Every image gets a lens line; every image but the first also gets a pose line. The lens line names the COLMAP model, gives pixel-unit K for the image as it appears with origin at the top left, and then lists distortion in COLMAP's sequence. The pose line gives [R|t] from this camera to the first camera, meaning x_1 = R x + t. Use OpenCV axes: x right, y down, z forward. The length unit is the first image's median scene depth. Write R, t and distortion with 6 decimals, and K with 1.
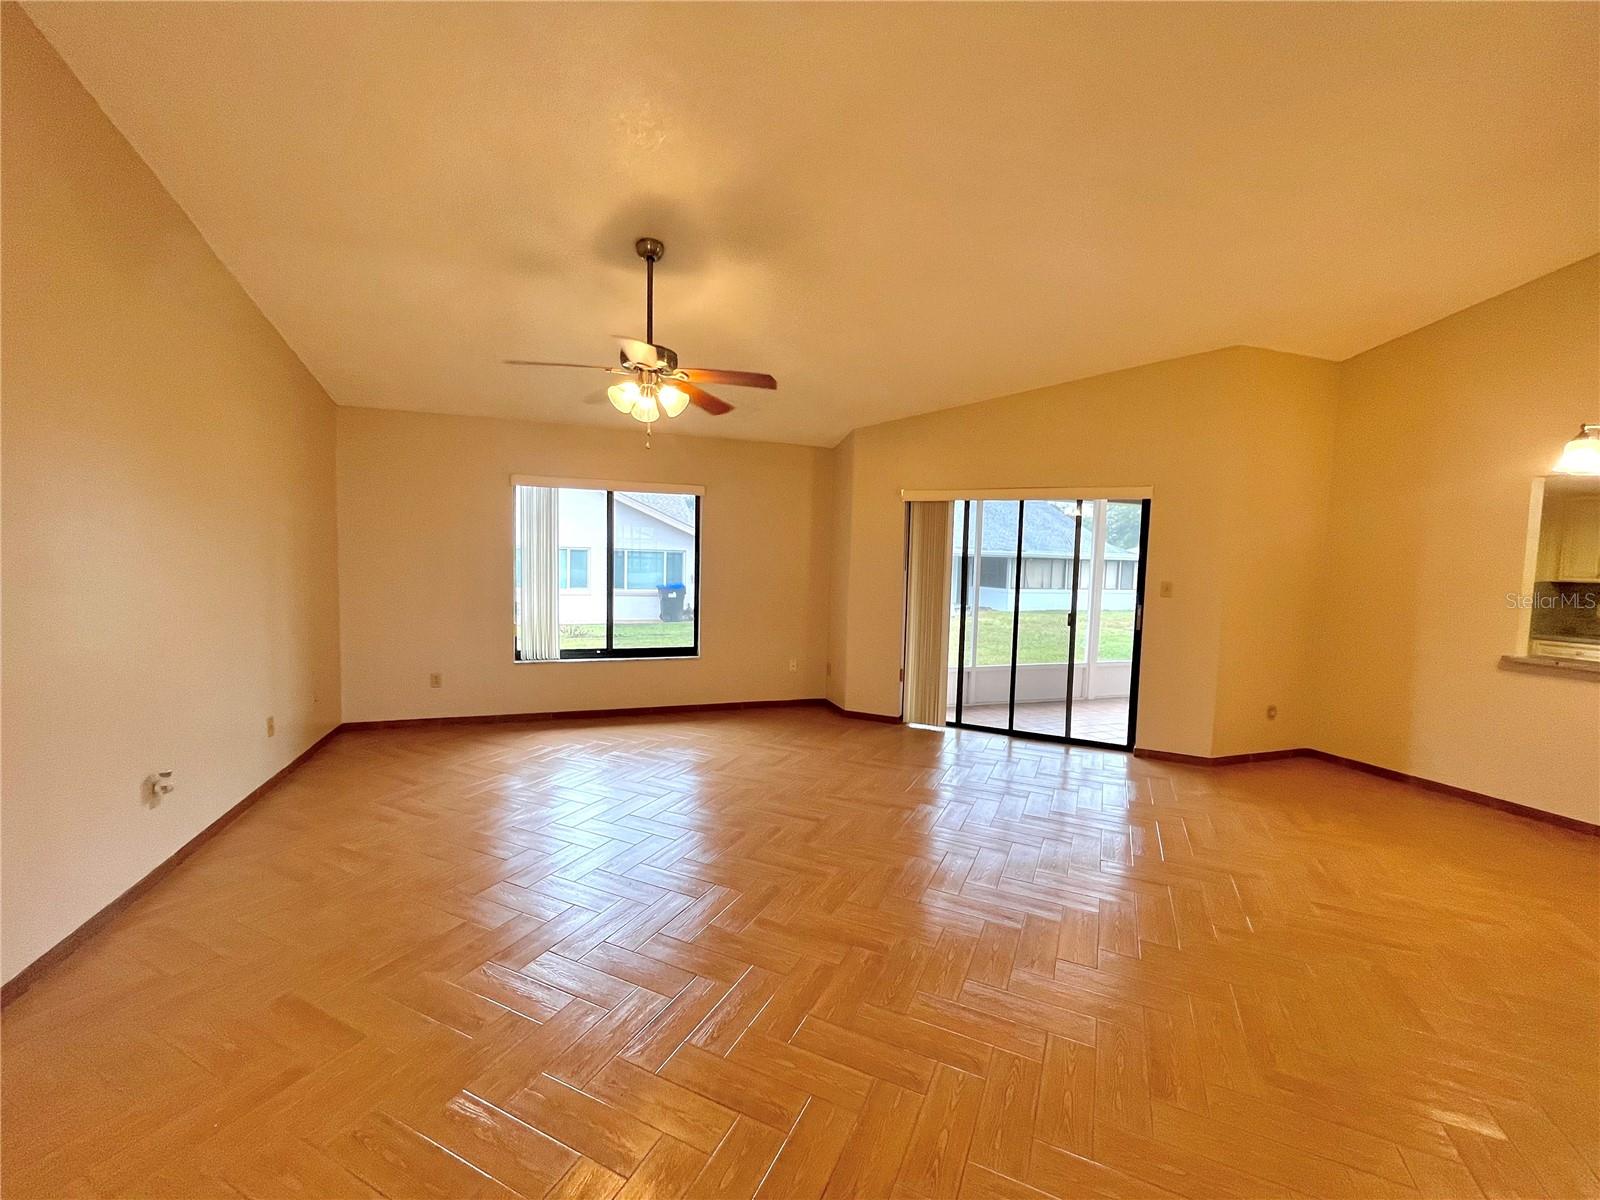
lens RADIAL K [[656.2, 0, 799.1], [0, 656.2, 599.2], [0, 0, 1]] dist [-0.000940, -0.000187]
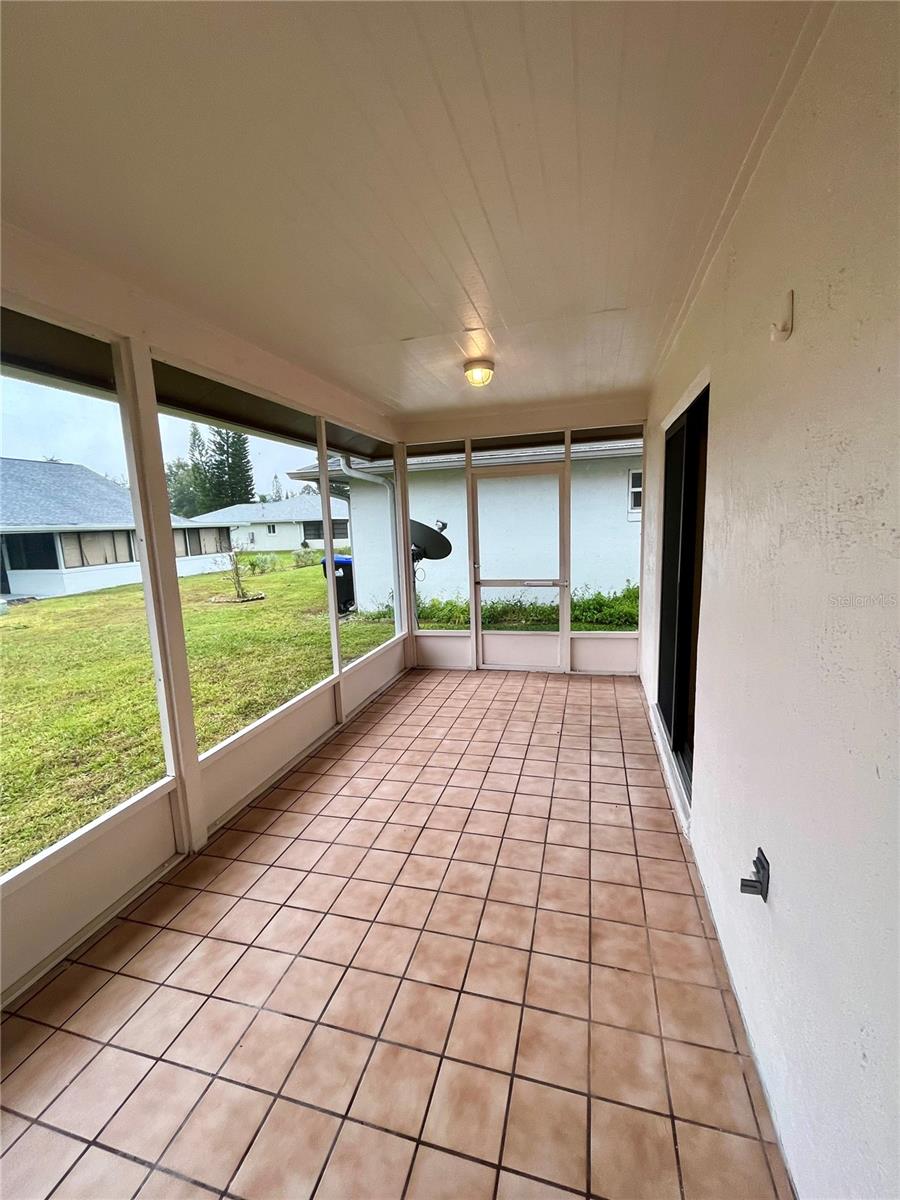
lens RADIAL K [[492.2, 0, 450.7], [0, 492.2, 599.0], [0, 0, 1]] dist [-0.000940, -0.000187]
pose [[0.580272, -0.171729, 0.796111, 0.131701], [0.104605, 0.985135, 0.136259, -0.016748], [-0.807677, 0.004210, 0.589611, 0.285735]]
